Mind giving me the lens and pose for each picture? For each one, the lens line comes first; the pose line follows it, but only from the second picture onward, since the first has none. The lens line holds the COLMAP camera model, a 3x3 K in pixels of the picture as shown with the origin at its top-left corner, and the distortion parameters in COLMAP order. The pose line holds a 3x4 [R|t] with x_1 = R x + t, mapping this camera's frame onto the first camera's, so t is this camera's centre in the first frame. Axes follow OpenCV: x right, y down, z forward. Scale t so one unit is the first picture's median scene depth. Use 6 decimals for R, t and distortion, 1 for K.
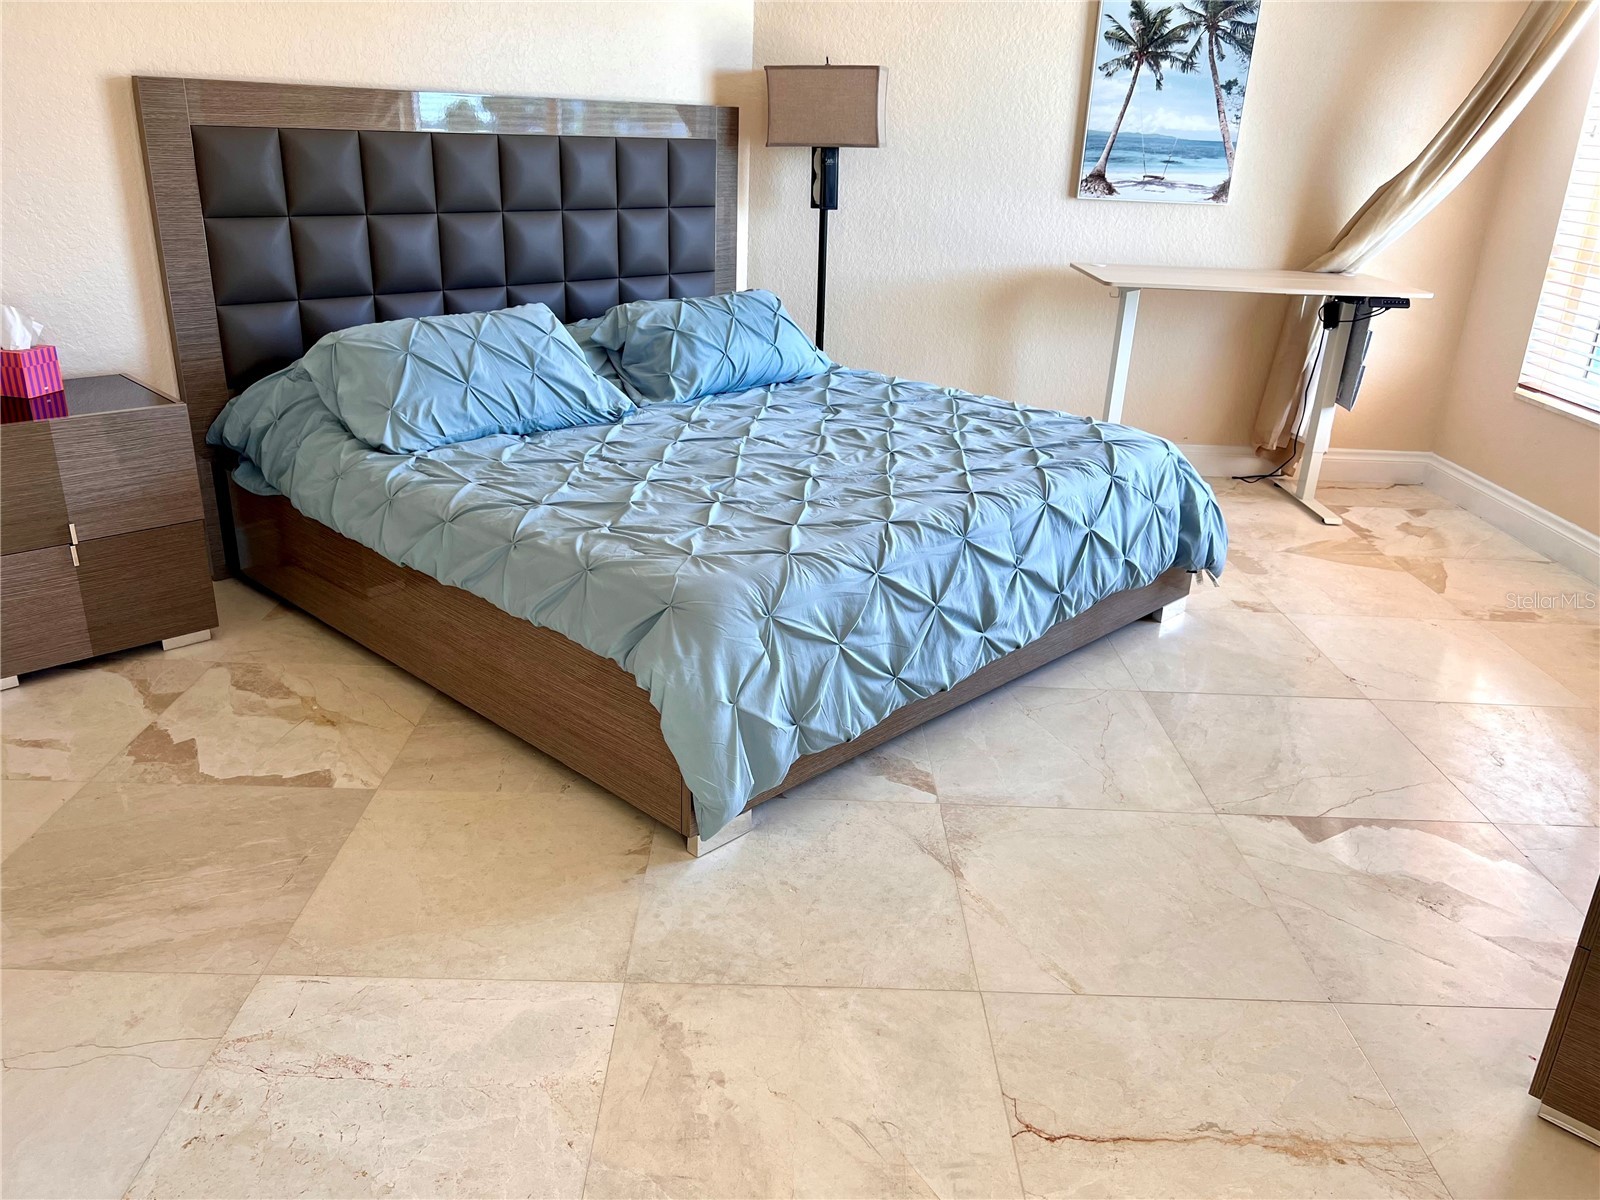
lens RADIAL K [[1202.3, 0, 797.9], [0, 1202.3, 590.7], [0, 0, 1]] dist [0.048153, -0.054730]
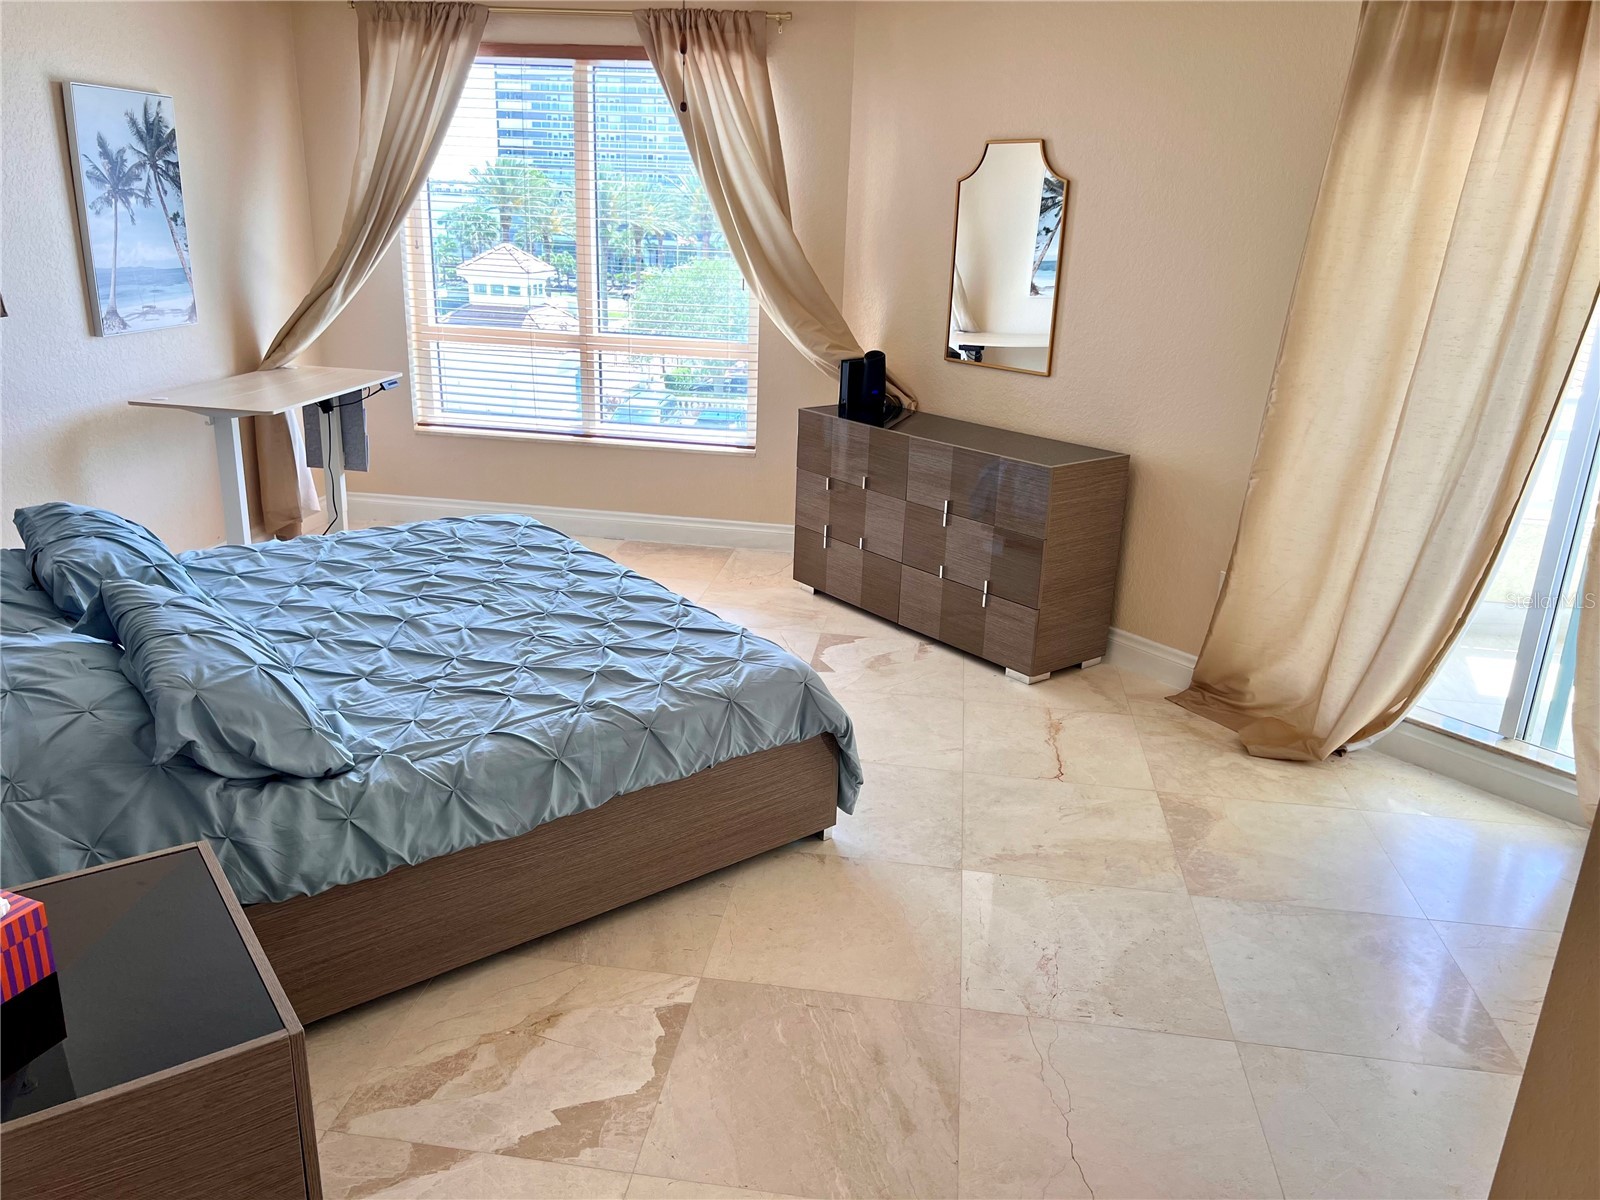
lens RADIAL K [[1202.3, 0, 796.9], [0, 1202.3, 603.2], [0, 0, 1]] dist [0.048153, -0.054730]
pose [[0.146870, -0.347177, 0.926227, -0.686760], [0.330732, 0.899725, 0.284800, -0.235892], [-0.932226, 0.264505, 0.246965, 0.314691]]
